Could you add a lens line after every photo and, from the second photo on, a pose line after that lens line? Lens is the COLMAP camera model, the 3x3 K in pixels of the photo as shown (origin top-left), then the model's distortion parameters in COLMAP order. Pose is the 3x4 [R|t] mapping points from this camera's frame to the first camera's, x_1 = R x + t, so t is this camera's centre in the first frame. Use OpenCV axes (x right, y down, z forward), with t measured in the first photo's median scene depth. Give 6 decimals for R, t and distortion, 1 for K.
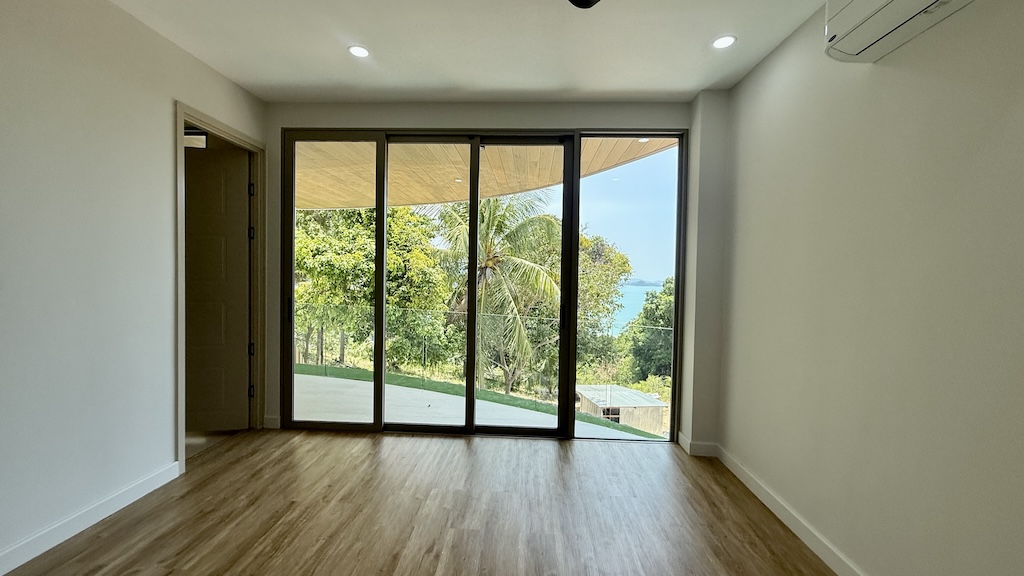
lens RADIAL K [[409.1, 0, 510.1], [0, 409.1, 287.2], [0, 0, 1]] dist [0.000351, -0.000033]
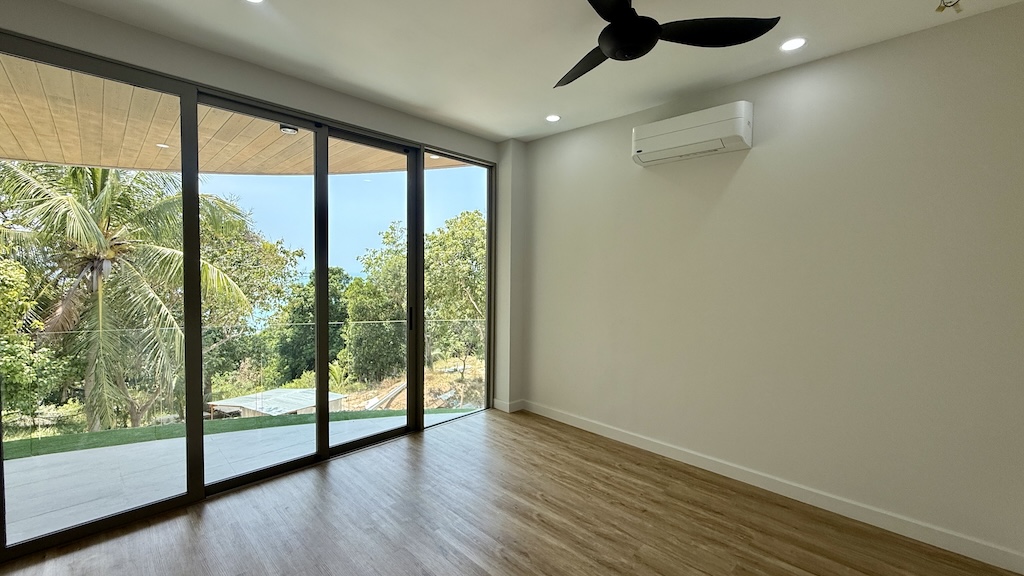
lens RADIAL K [[409.1, 0, 510.7], [0, 409.1, 286.7], [0, 0, 1]] dist [0.000351, -0.000033]
pose [[0.664512, -0.040007, 0.746206, -0.482482], [0.022590, 0.999185, 0.033453, -0.039820], [-0.746936, -0.005373, 0.664874, 0.104269]]
